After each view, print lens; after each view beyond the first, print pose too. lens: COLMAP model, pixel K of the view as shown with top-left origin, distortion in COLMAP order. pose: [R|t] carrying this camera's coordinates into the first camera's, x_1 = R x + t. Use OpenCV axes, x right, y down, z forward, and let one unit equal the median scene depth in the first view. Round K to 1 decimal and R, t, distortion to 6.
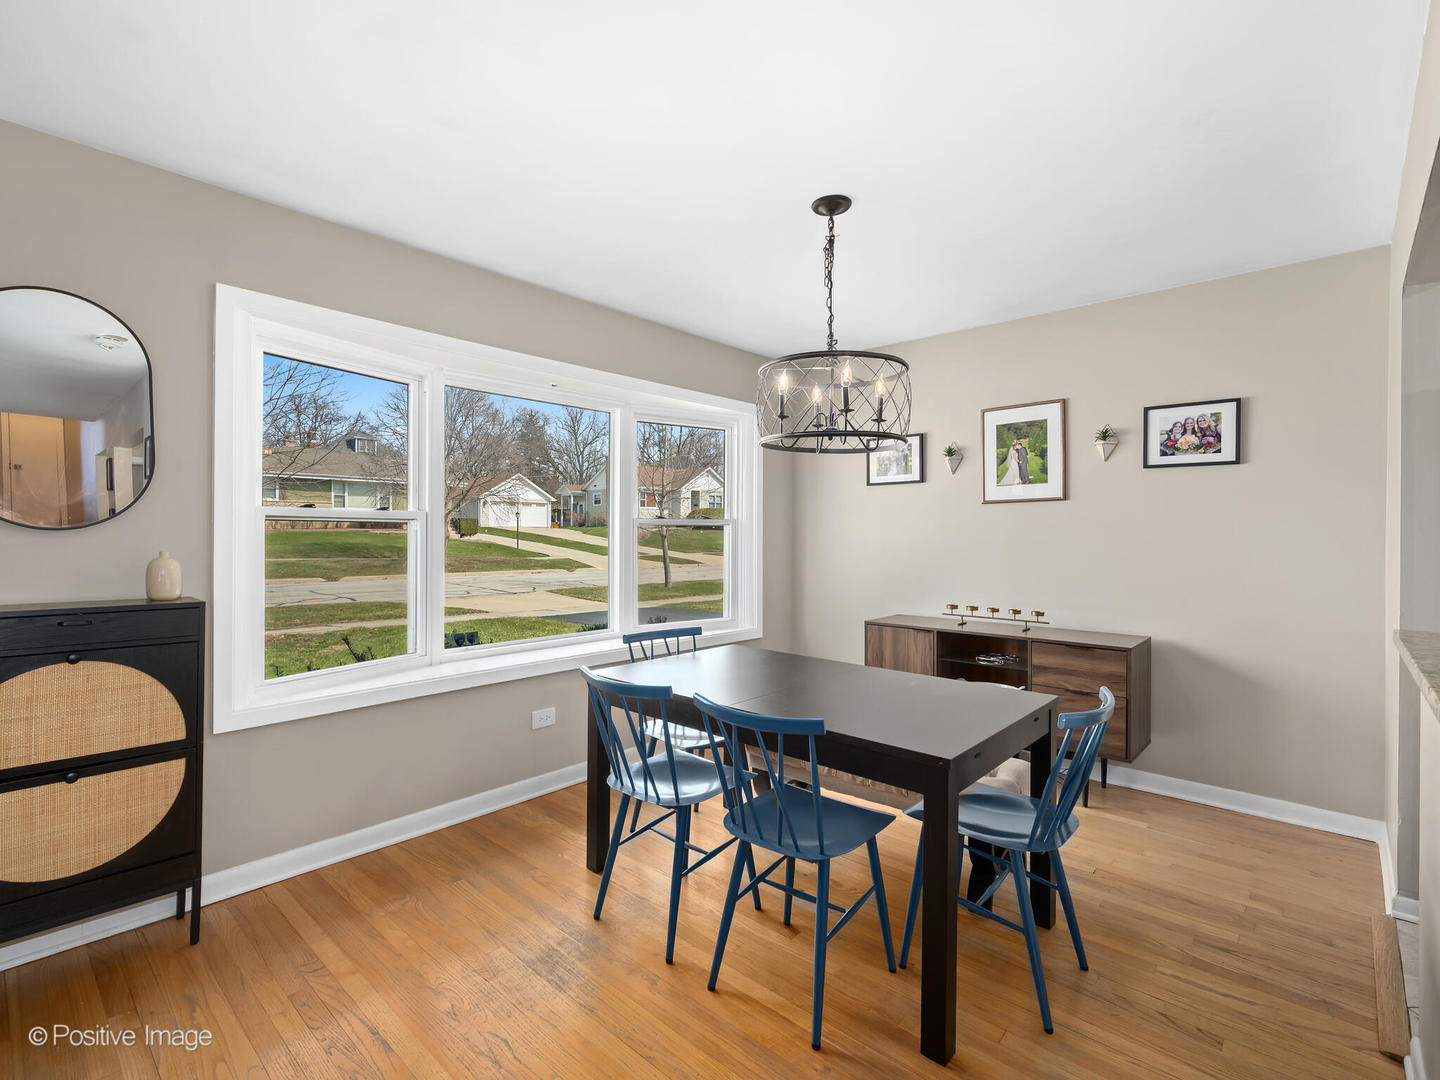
lens RADIAL K [[657.6, 0, 725.0], [0, 657.6, 526.8], [0, 0, 1]] dist [-0.001649, -0.000398]
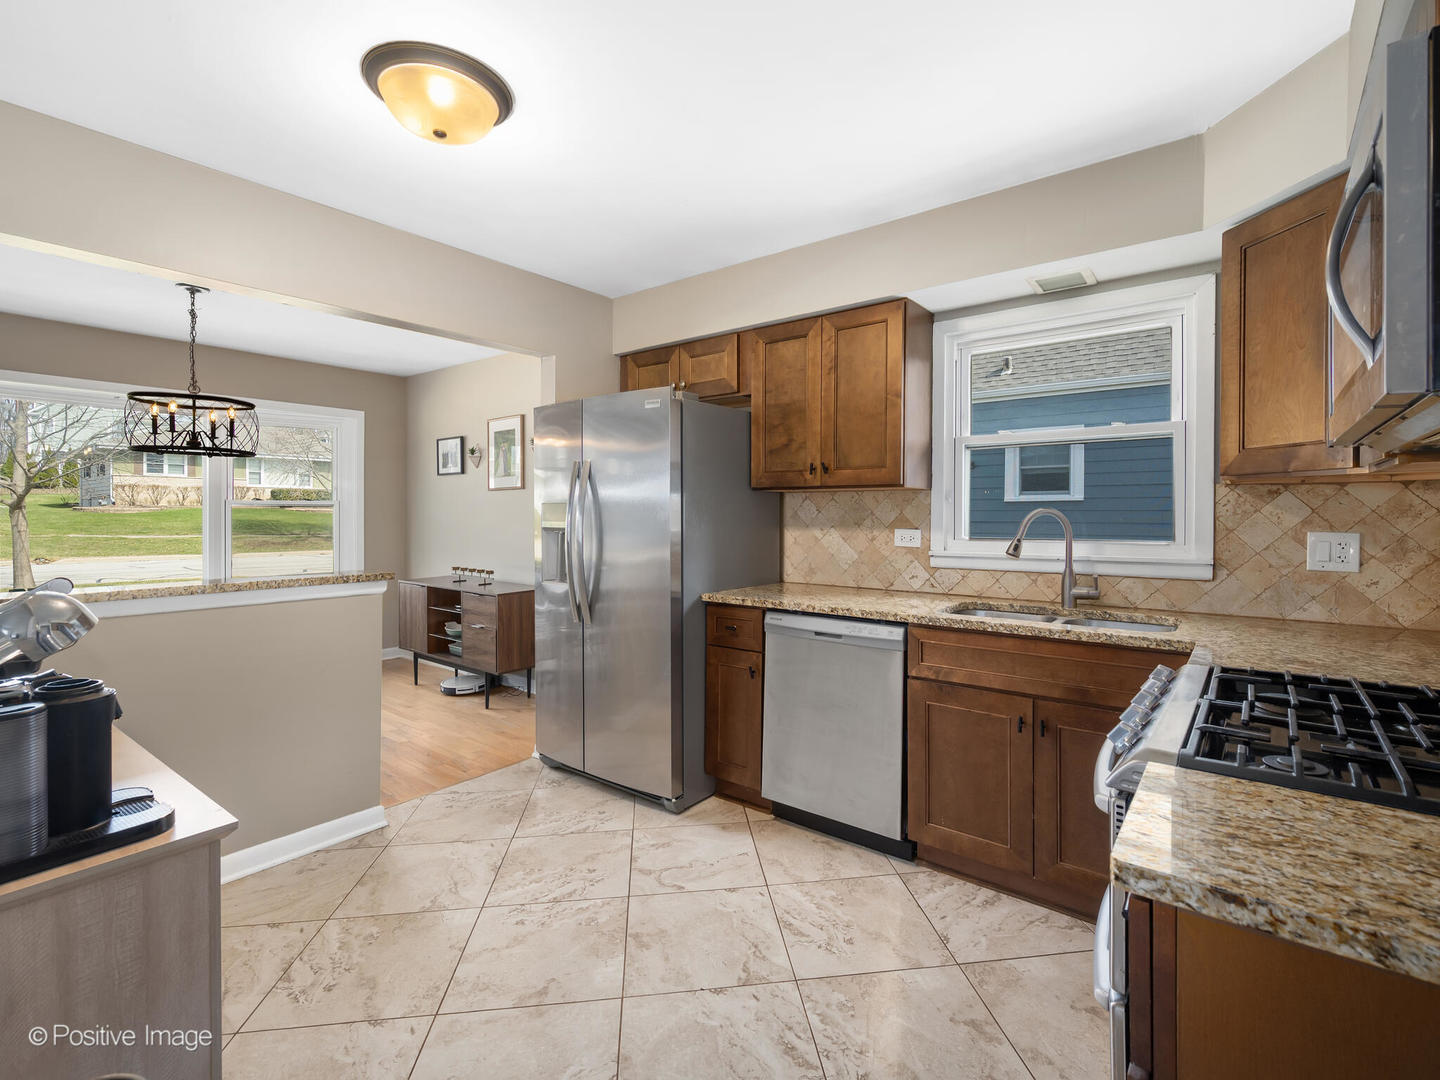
lens RADIAL K [[655.9, 0, 726.3], [0, 655.9, 526.6], [0, 0, 1]] dist [0.001846, -0.000041]
pose [[0.998571, 0.002764, 0.053378, 0.803965], [-0.004499, 0.999464, 0.032420, -0.008733], [-0.053259, -0.032614, 0.998048, -0.336571]]
